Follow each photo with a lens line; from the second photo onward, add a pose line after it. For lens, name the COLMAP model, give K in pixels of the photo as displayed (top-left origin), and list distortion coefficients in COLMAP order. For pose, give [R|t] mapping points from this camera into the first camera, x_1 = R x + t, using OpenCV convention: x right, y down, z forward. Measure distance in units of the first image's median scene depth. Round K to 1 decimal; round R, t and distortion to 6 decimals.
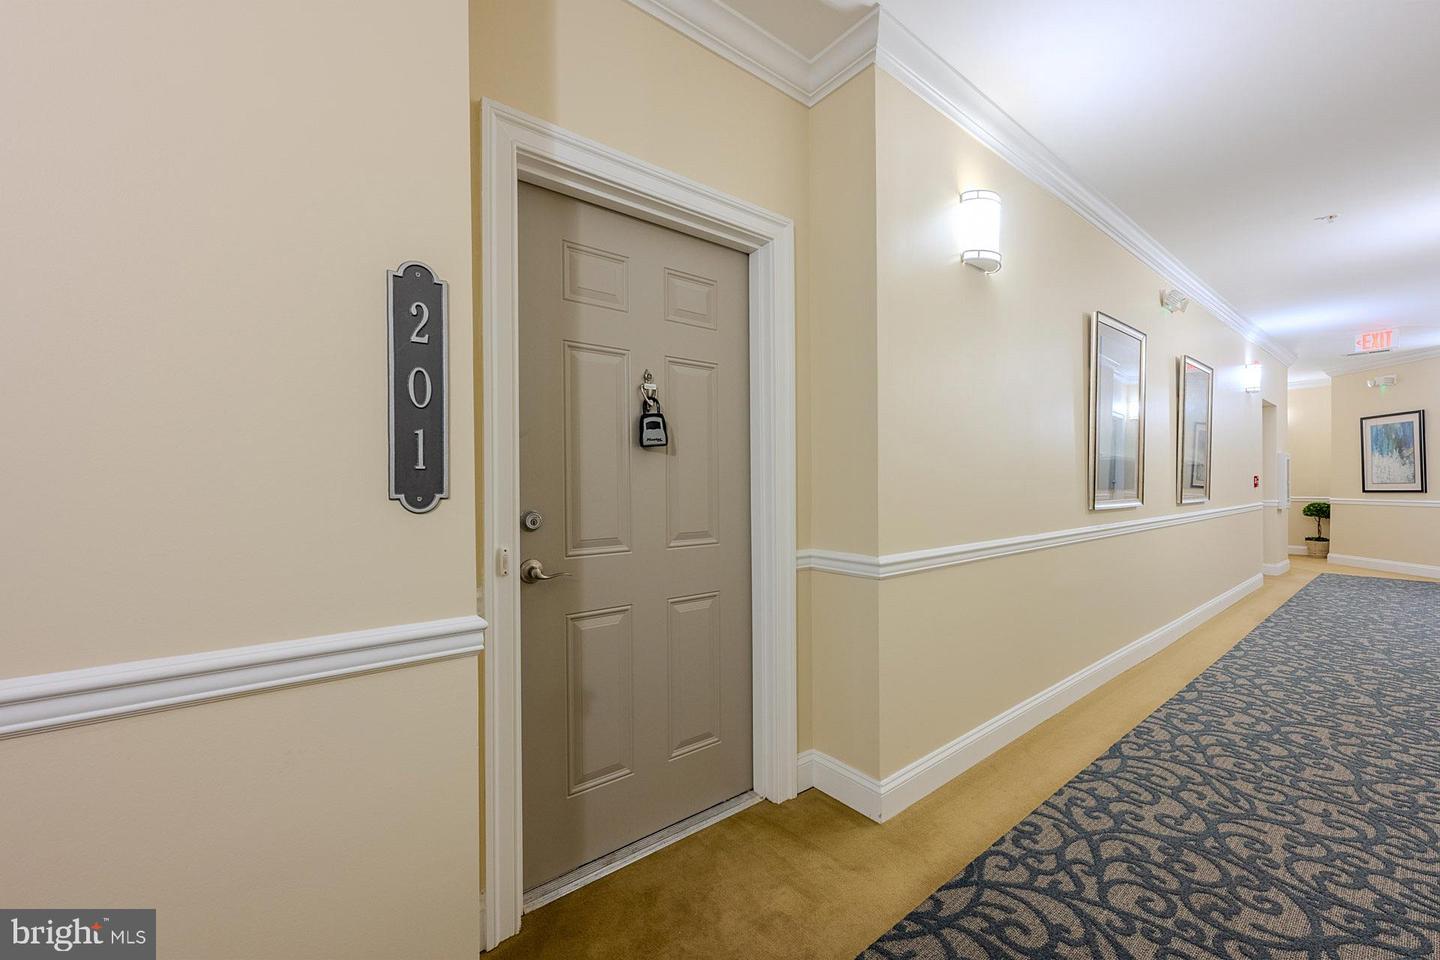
lens RADIAL K [[571.7, 0, 716.4], [0, 571.7, 486.5], [0, 0, 1]] dist [-0.001099, 0.000246]
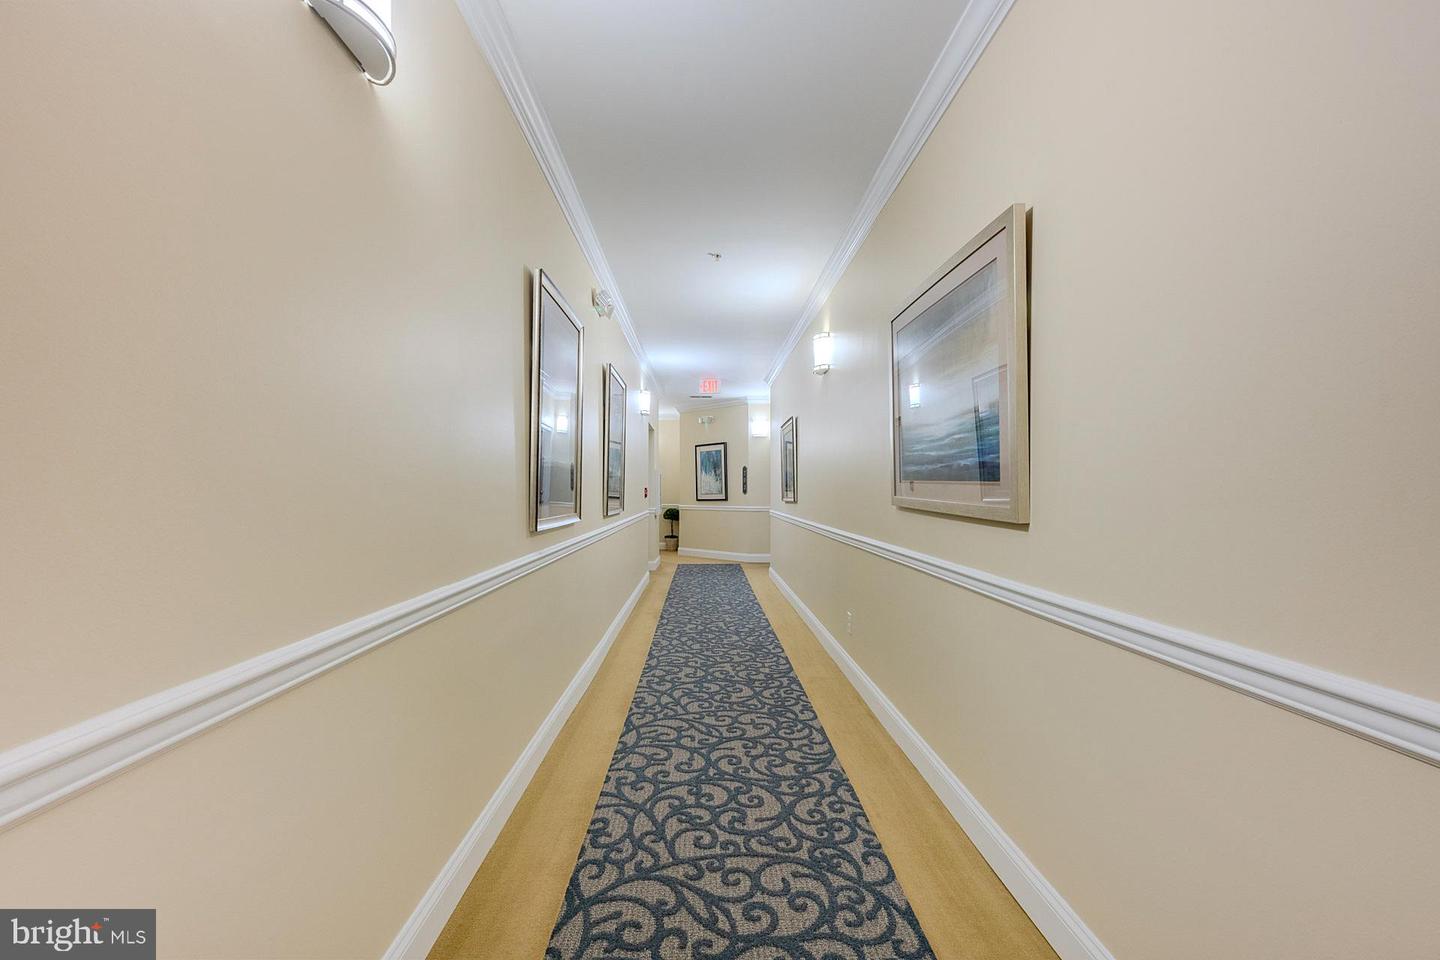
lens RADIAL K [[571.7, 0, 716.4], [0, 571.7, 486.5], [0, 0, 1]] dist [-0.001099, 0.000246]
pose [[0.603137, 0.010295, 0.797571, 0.216937], [0.002723, 0.999884, -0.014965, -0.007219], [-0.797633, 0.011198, 0.603039, 0.382060]]
